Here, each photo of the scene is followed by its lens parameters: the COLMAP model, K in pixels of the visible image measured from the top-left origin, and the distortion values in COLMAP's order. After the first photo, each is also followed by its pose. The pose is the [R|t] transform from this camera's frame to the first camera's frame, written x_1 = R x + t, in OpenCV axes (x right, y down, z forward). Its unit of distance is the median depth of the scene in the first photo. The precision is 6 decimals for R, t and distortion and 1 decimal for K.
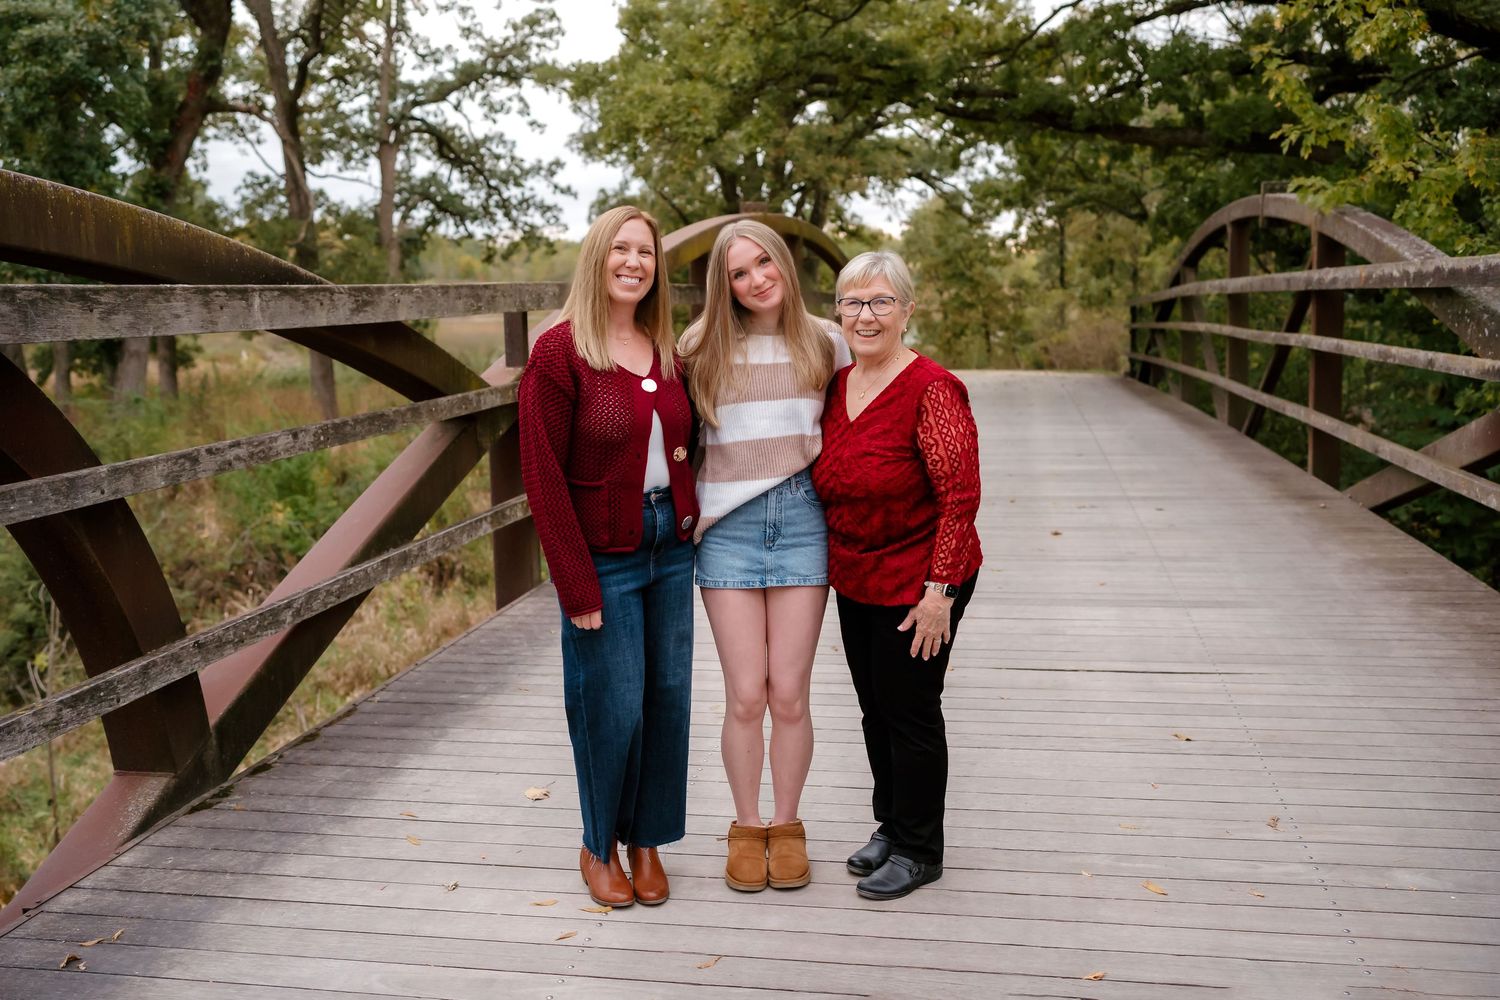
lens RADIAL K [[1437.3, 0, 746.8], [0, 1437.3, 494.9], [0, 0, 1]] dist [-0.001289, 0.016016]
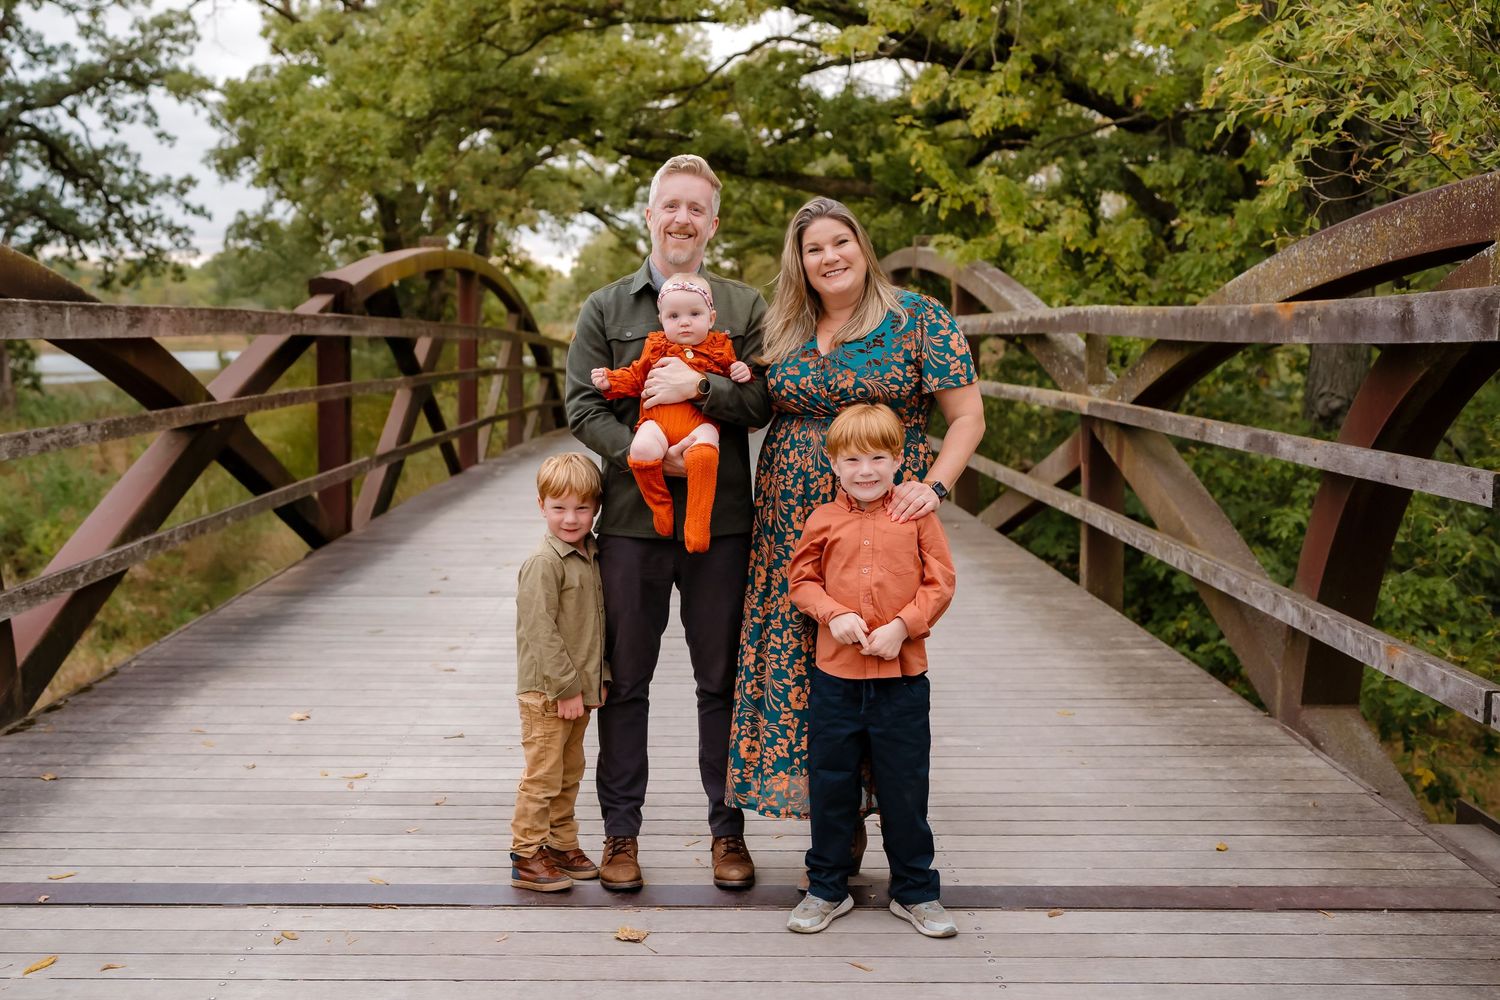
lens RADIAL K [[1549.5, 0, 684.7], [0, 1549.5, 469.8], [0, 0, 1]] dist [-0.001209, 0.006675]
pose [[0.983861, 0.009491, 0.178682, -0.022007], [-0.000246, 0.998663, -0.051690, 0.023439], [-0.178934, 0.050812, 0.982548, -0.137850]]
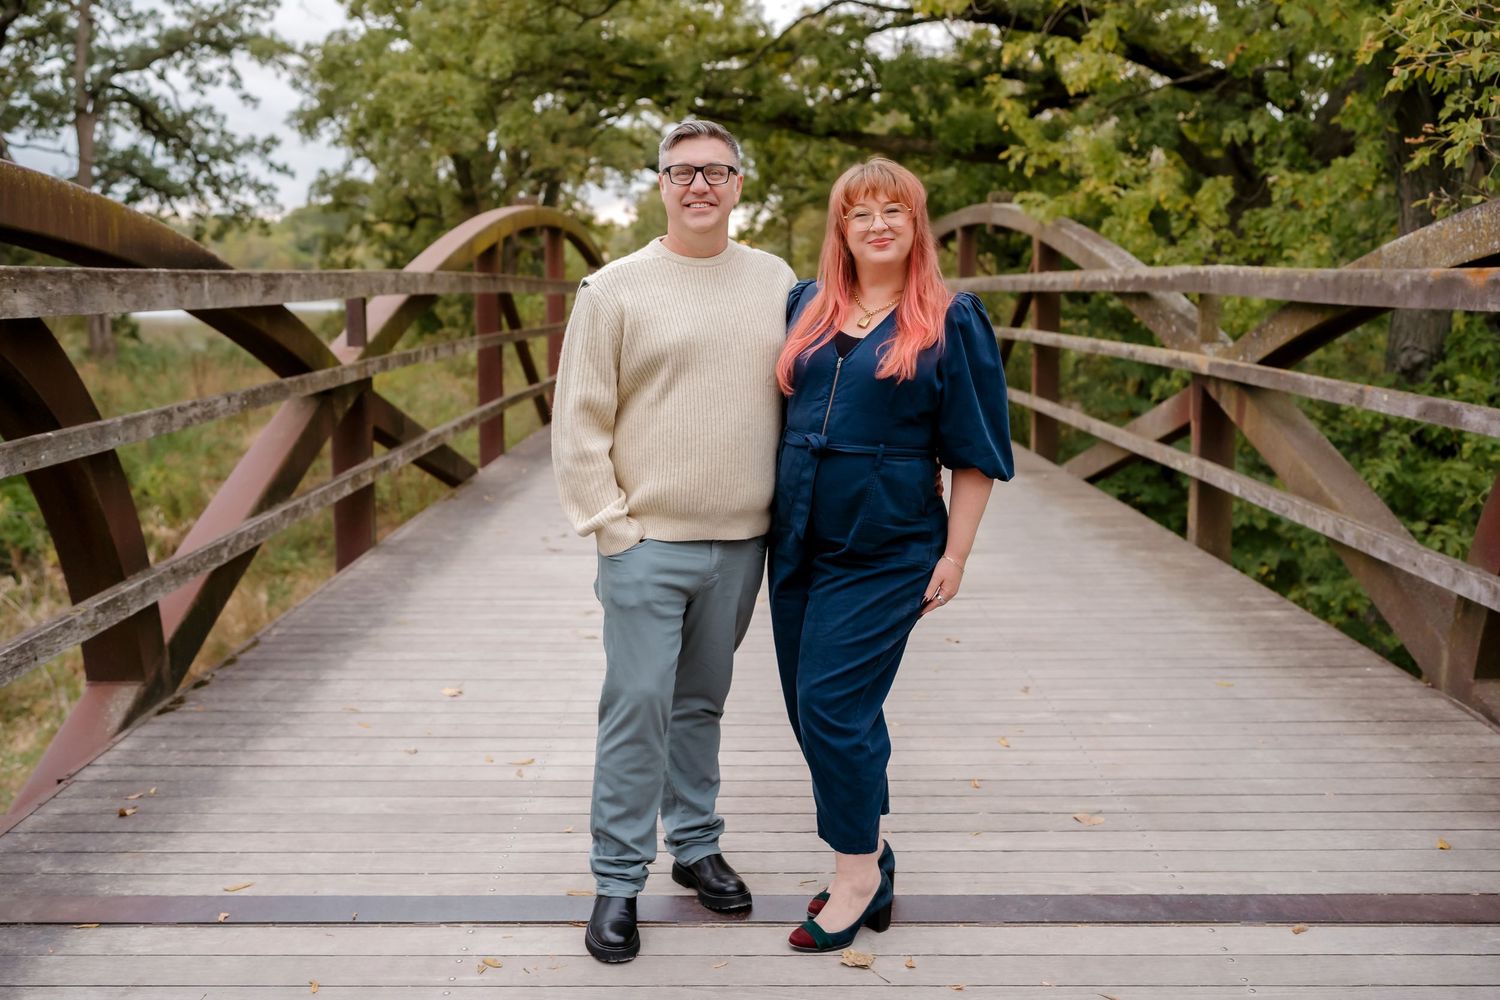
lens RADIAL K [[1437.3, 0, 746.8], [0, 1437.3, 494.9], [0, 0, 1]] dist [-0.001289, 0.016016]
pose [[0.983185, -0.005411, 0.182533, -0.044198], [0.004282, 0.999969, 0.006578, 0.012021], [-0.182563, -0.005686, 0.983178, -0.089760]]
